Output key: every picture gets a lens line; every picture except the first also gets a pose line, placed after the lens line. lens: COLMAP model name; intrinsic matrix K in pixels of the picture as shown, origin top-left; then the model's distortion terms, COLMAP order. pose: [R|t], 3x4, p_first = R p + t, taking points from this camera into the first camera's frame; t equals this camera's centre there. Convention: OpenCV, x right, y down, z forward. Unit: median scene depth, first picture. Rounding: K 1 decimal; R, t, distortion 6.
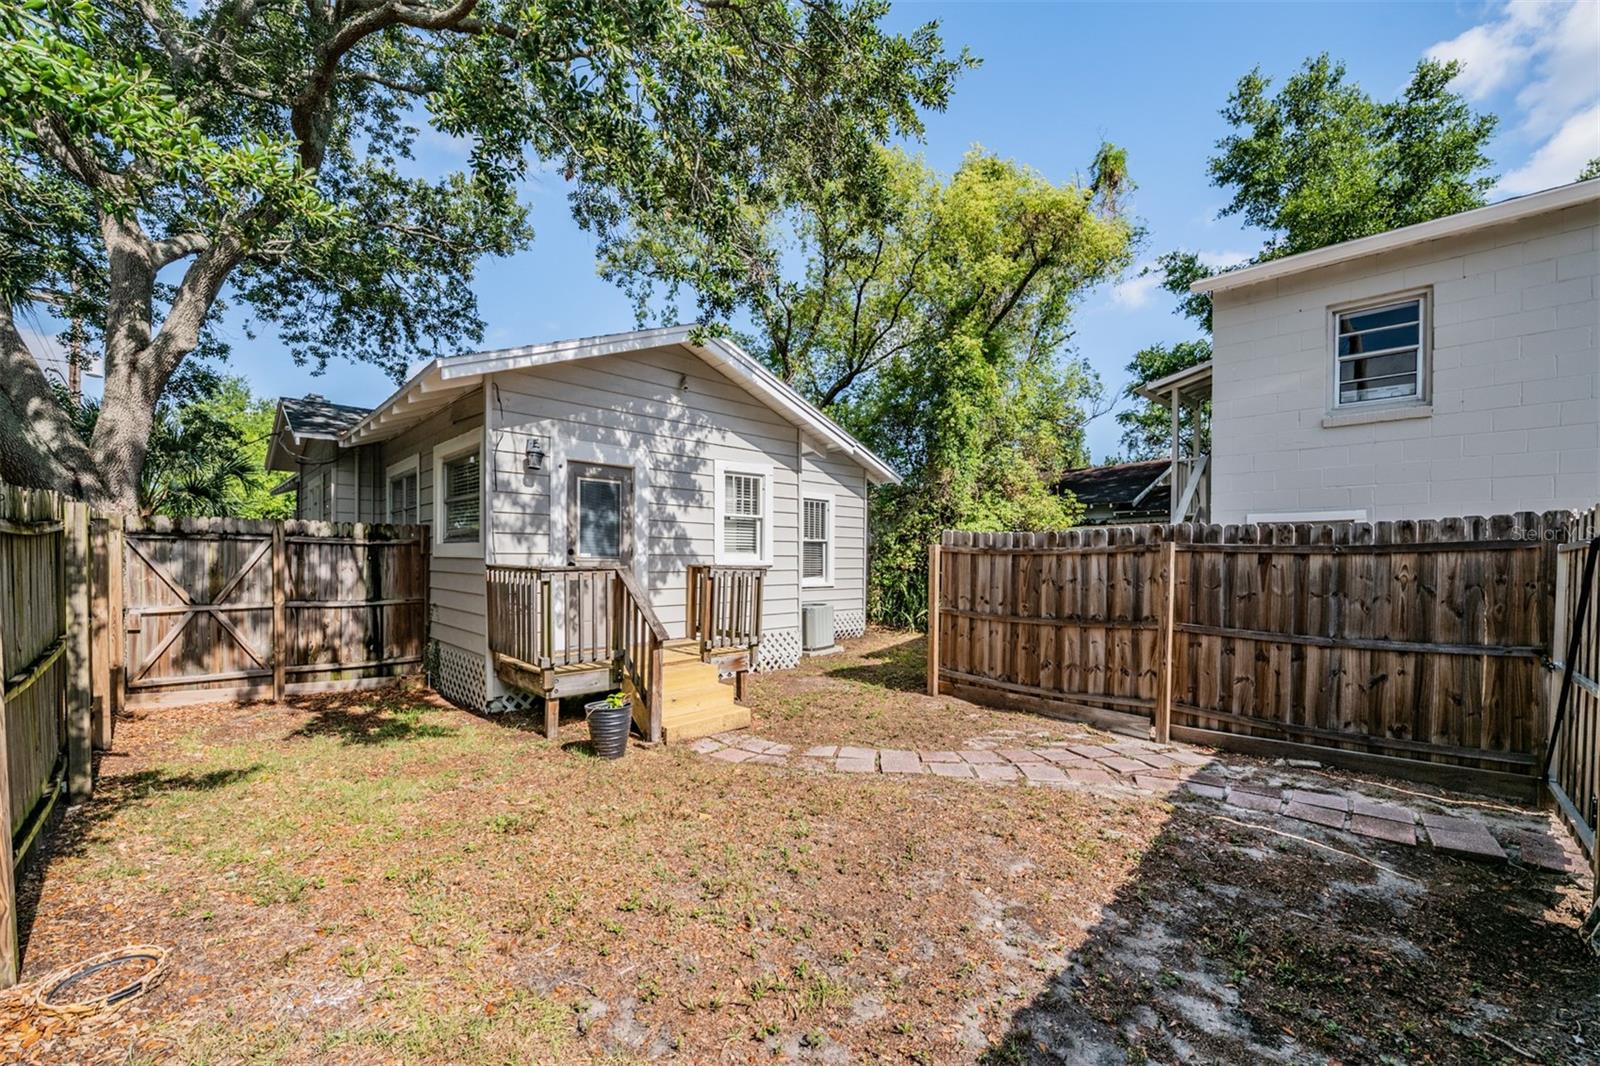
lens RADIAL K [[642.5, 0, 800.8], [0, 642.5, 539.9], [0, 0, 1]] dist [-0.000450, -0.006353]
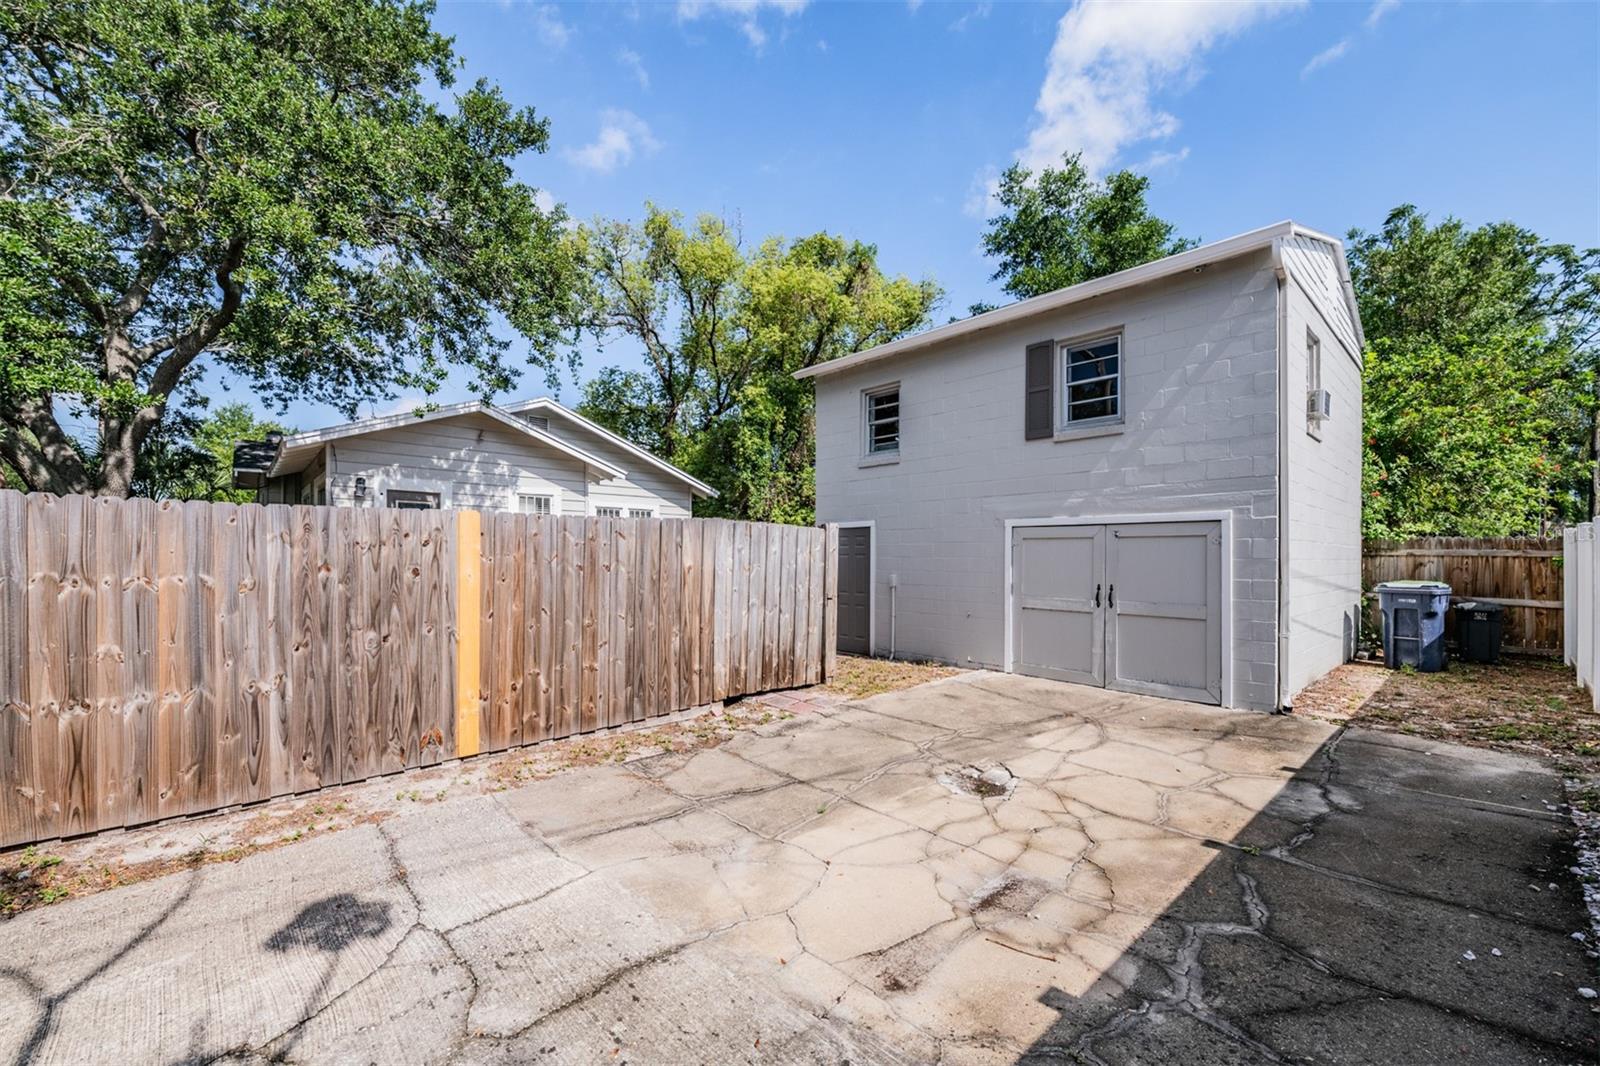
lens RADIAL K [[639.9, 0, 802.0], [0, 639.9, 547.3], [0, 0, 1]] dist [-0.006928, -0.000517]
pose [[0.999733, -0.001597, -0.023051, 0.690441], [0.001693, 0.999990, 0.004164, 0.013660], [0.023044, -0.004202, 0.999726, -0.557491]]
